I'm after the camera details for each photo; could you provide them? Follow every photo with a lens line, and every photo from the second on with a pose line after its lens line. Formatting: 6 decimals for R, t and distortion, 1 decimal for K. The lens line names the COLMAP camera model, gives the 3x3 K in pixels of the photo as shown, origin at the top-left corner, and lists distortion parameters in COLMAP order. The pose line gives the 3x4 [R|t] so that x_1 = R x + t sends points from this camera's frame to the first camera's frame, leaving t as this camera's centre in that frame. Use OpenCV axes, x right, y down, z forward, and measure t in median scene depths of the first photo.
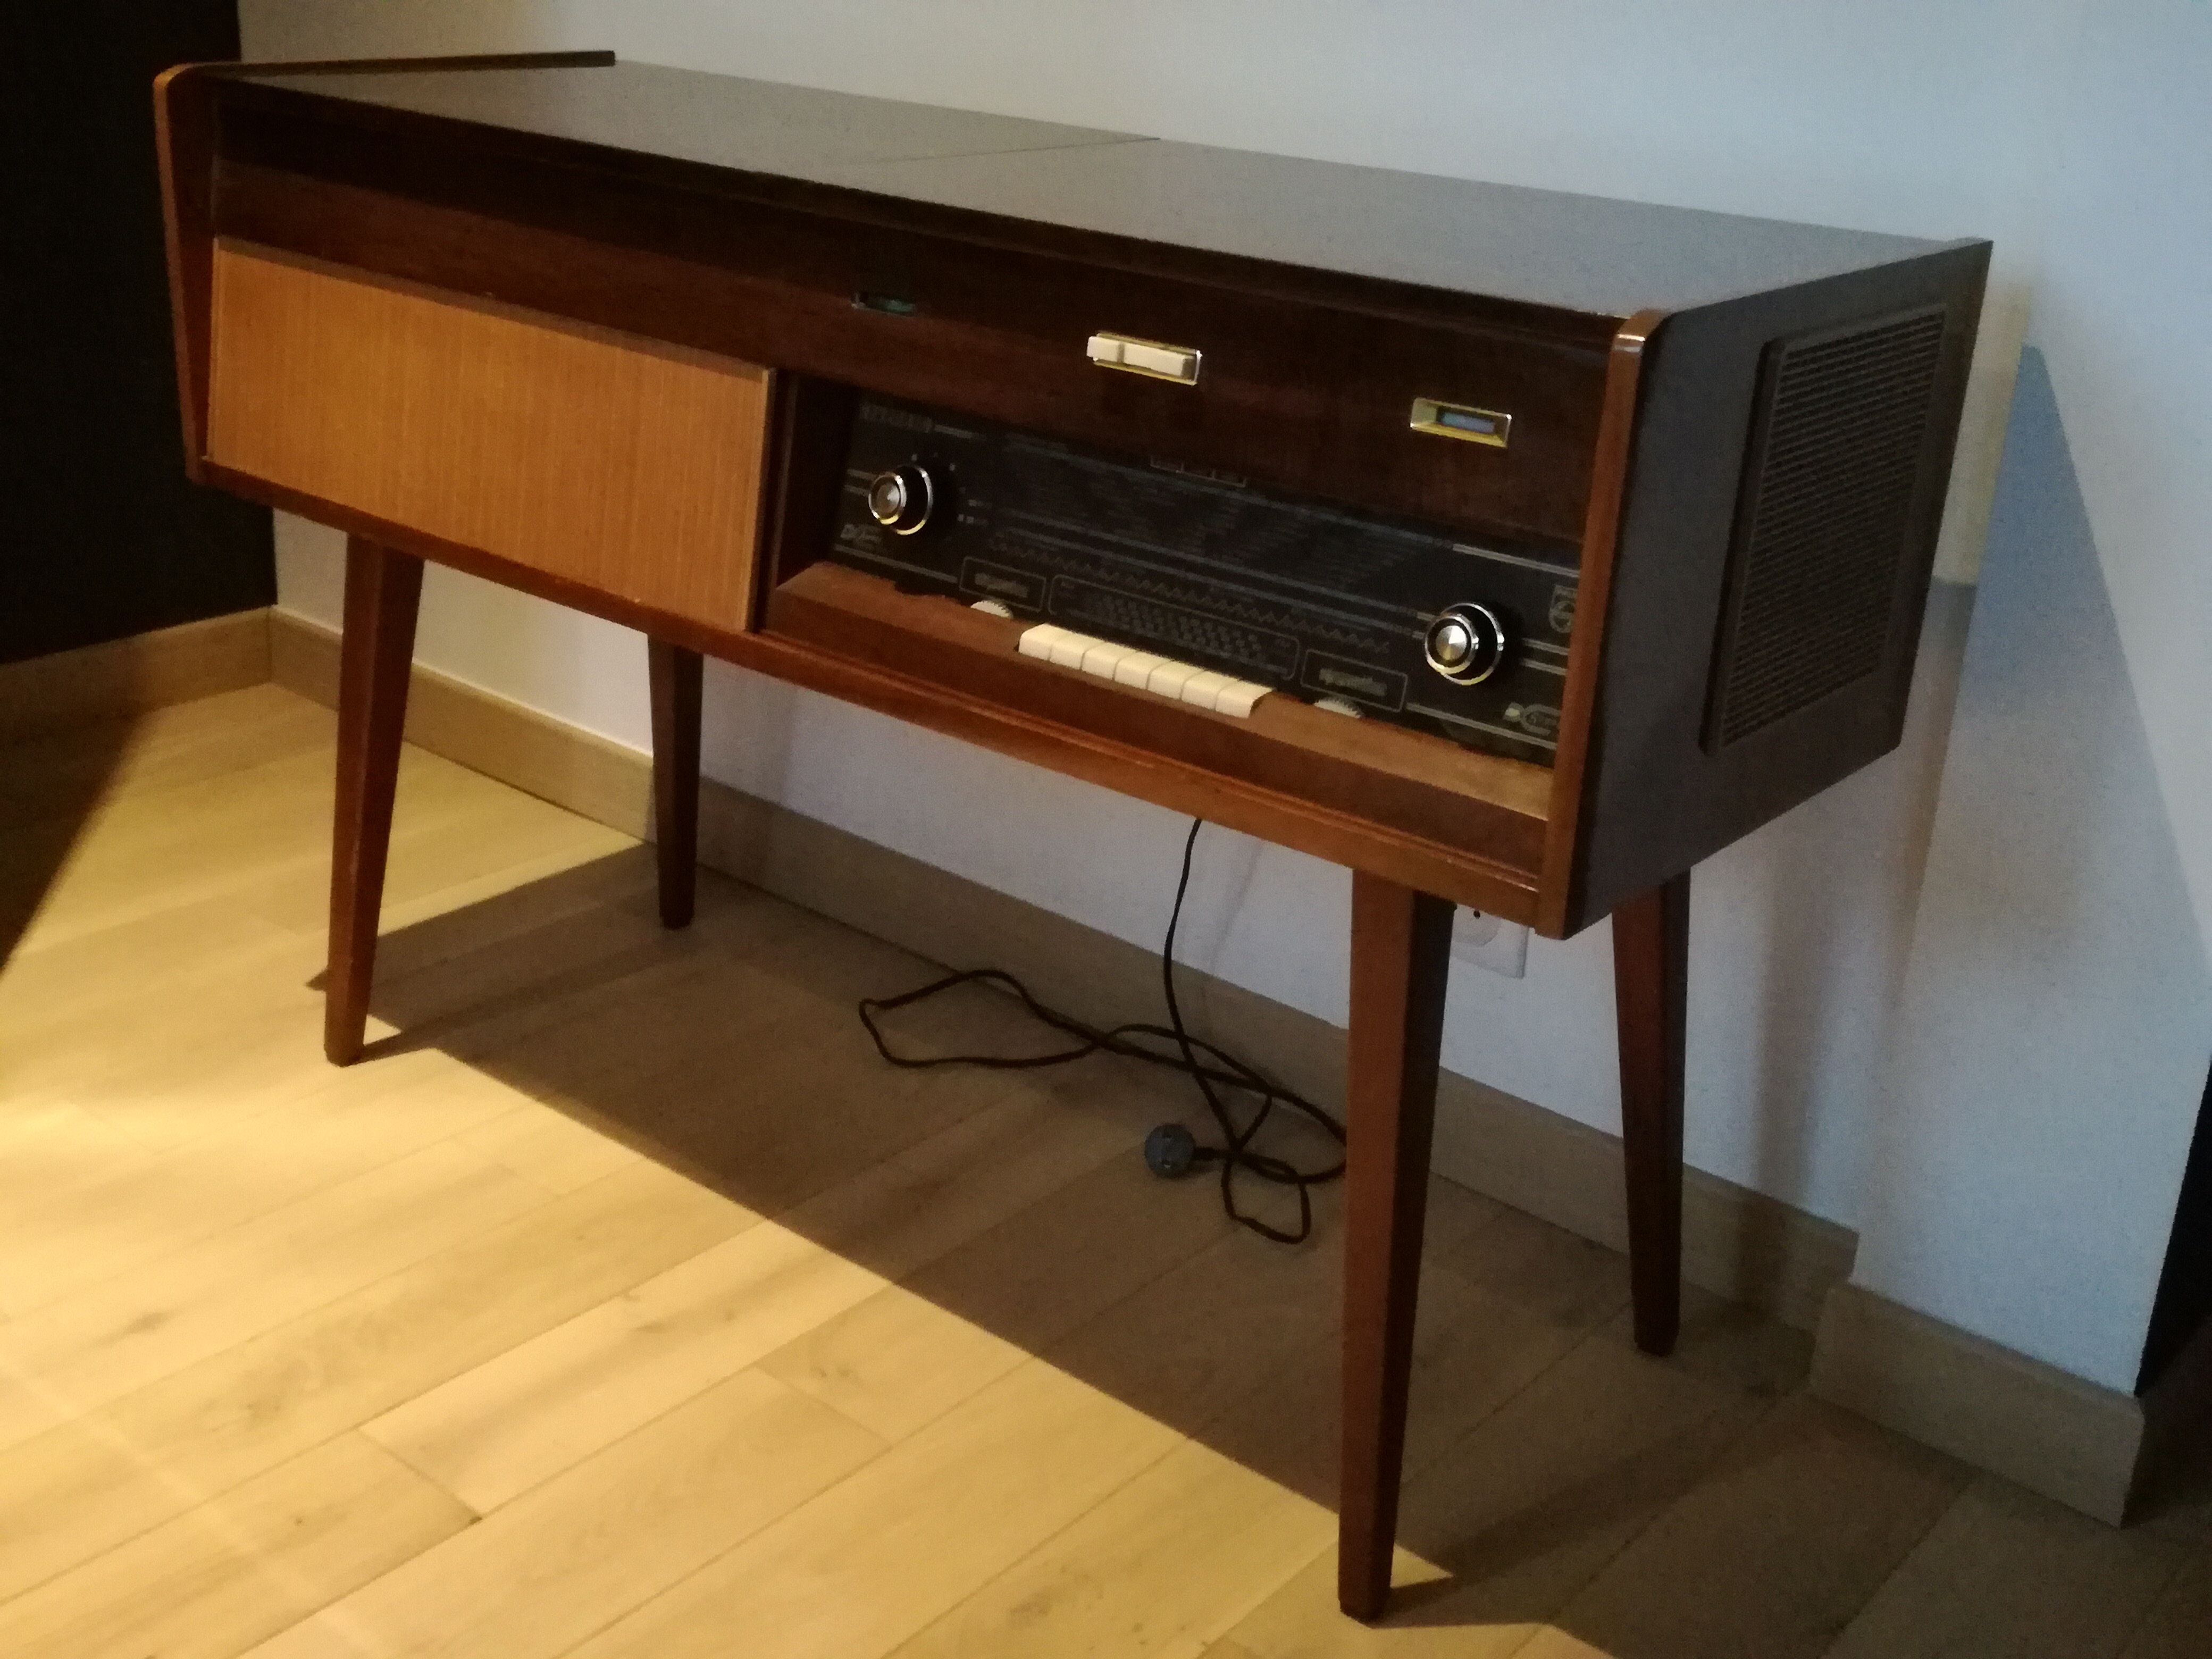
lens RADIAL K [[2479.2, 0, 1085.2], [0, 2479.2, 824.8], [0, 0, 1]] dist [0.077992, 0.000000]
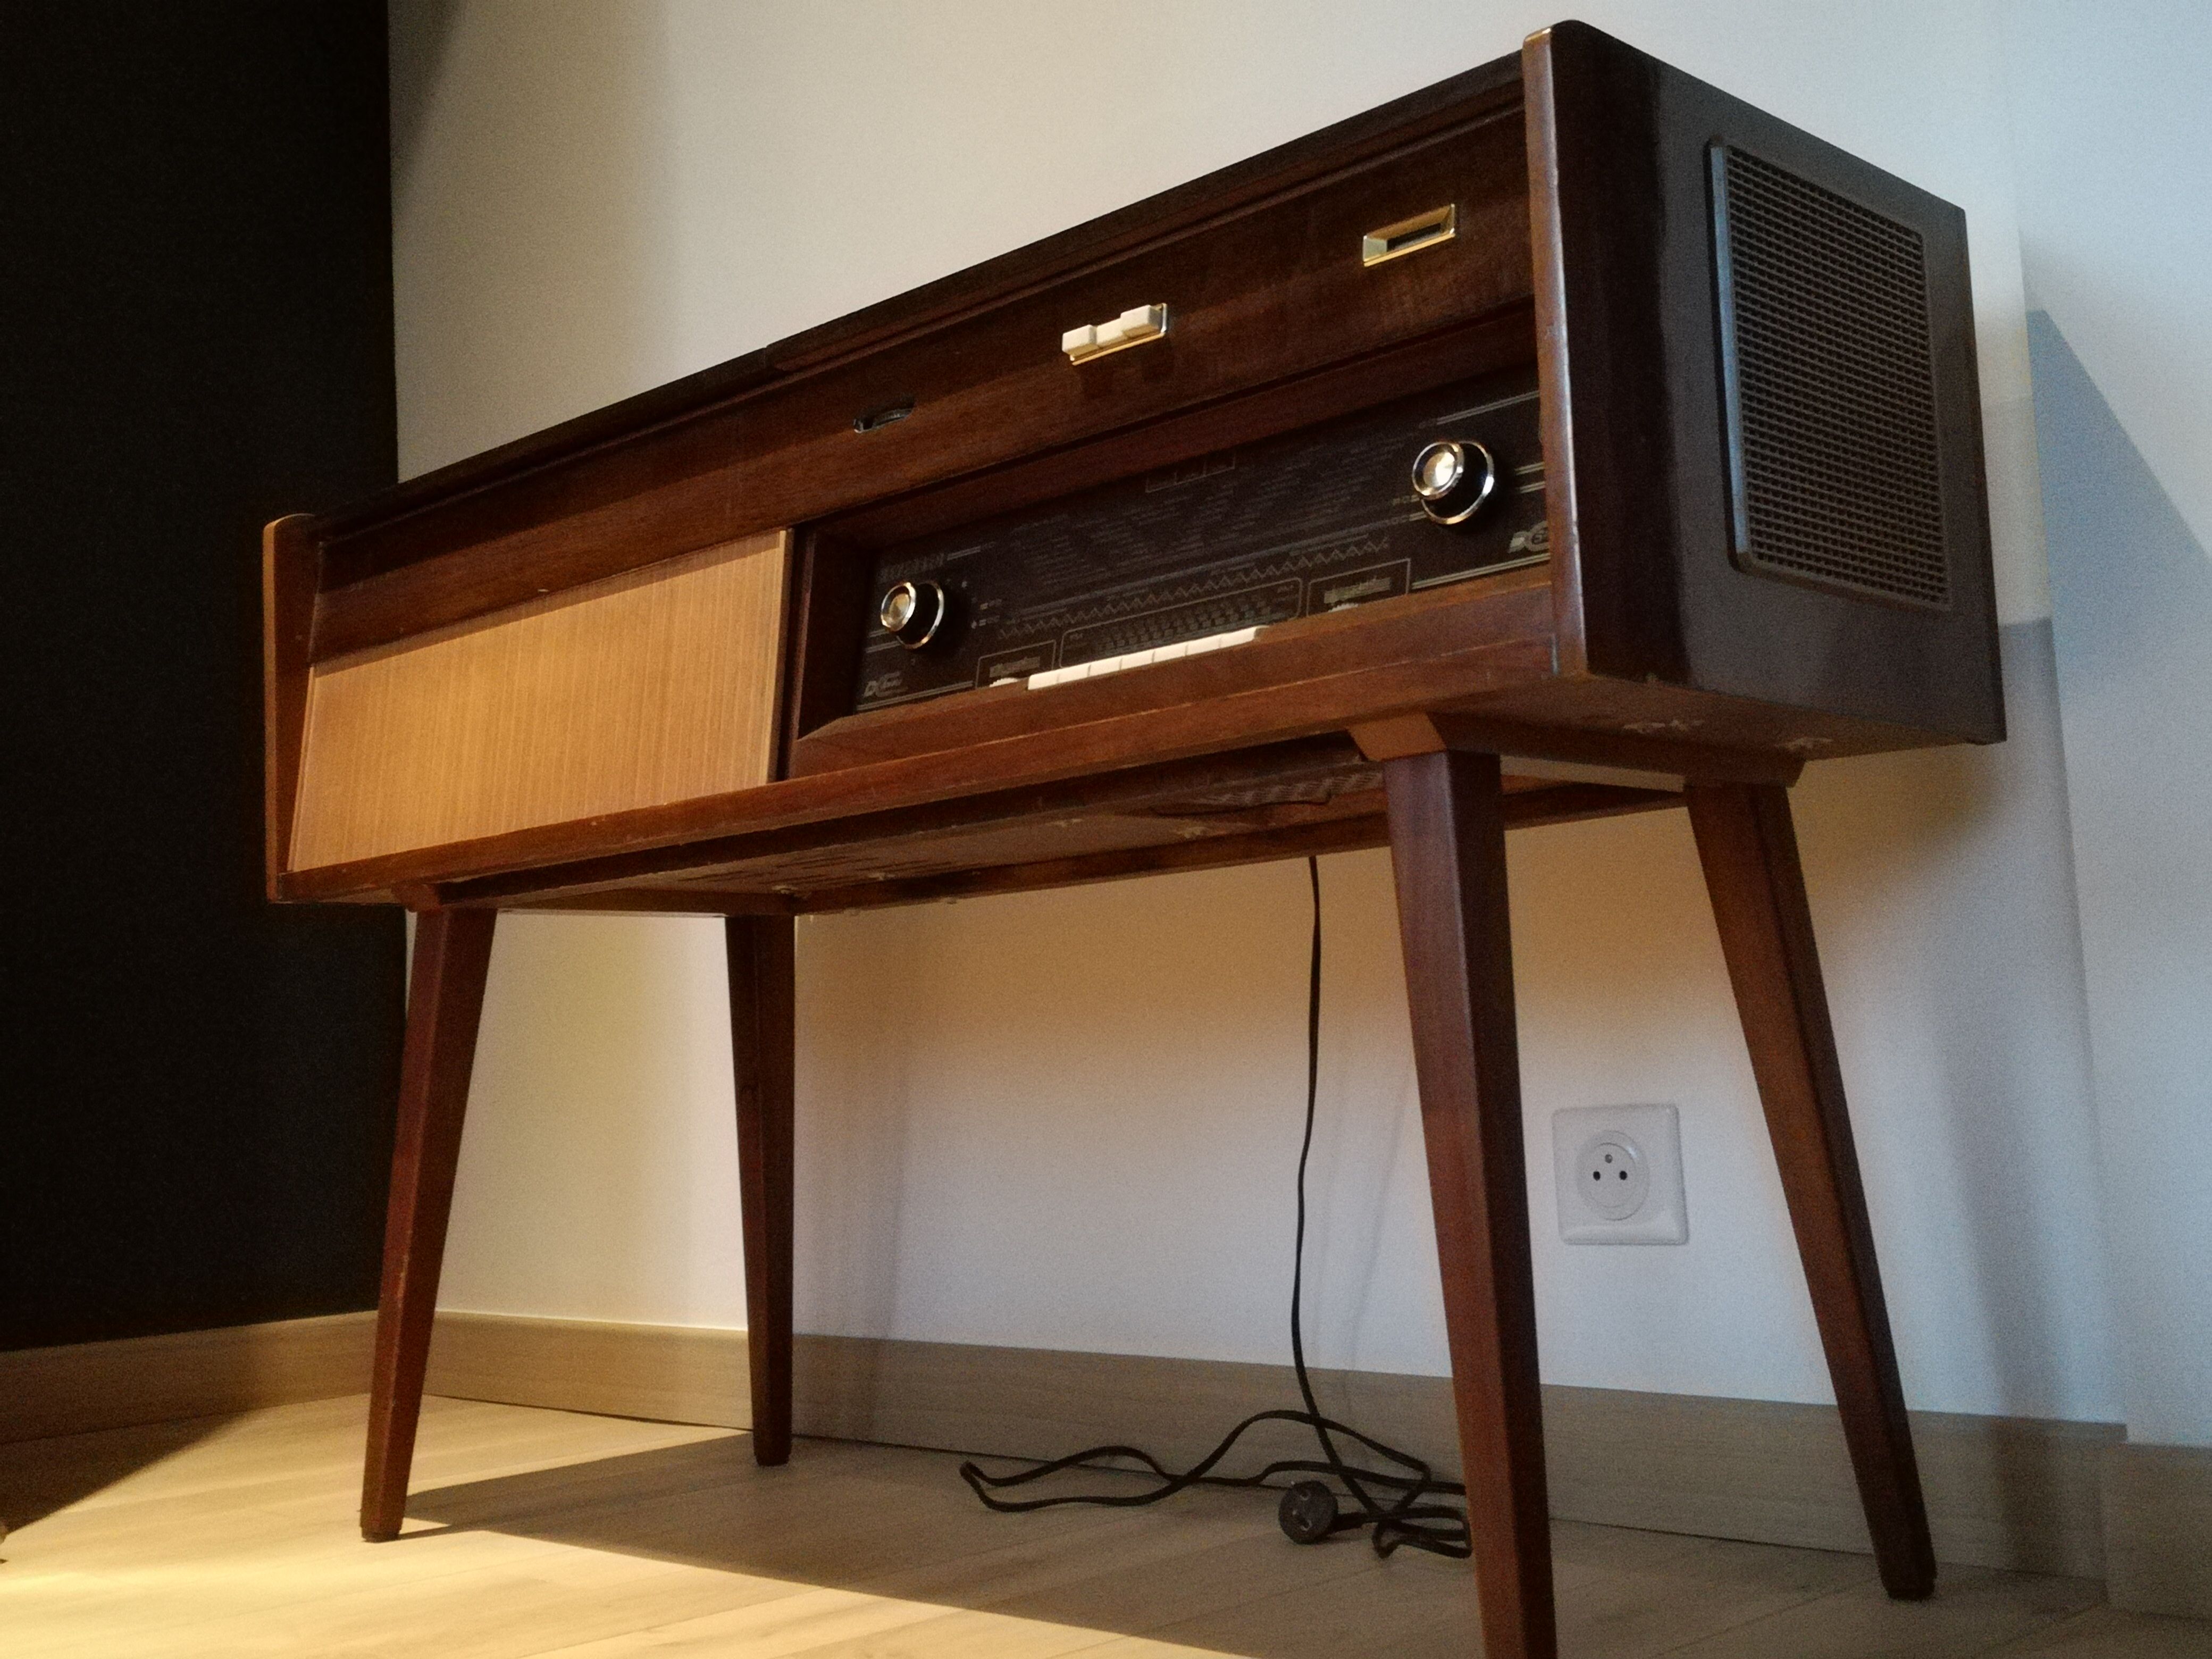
lens RADIAL K [[2479.2, 0, 1094.4], [0, 2479.2, 825.7], [0, 0, 1]] dist [0.077992, 0.000000]
pose [[0.992206, -0.099220, -0.075377, 0.060131], [0.052377, 0.880995, -0.470218, 0.390281], [0.113062, 0.462605, 0.879326, 0.169017]]
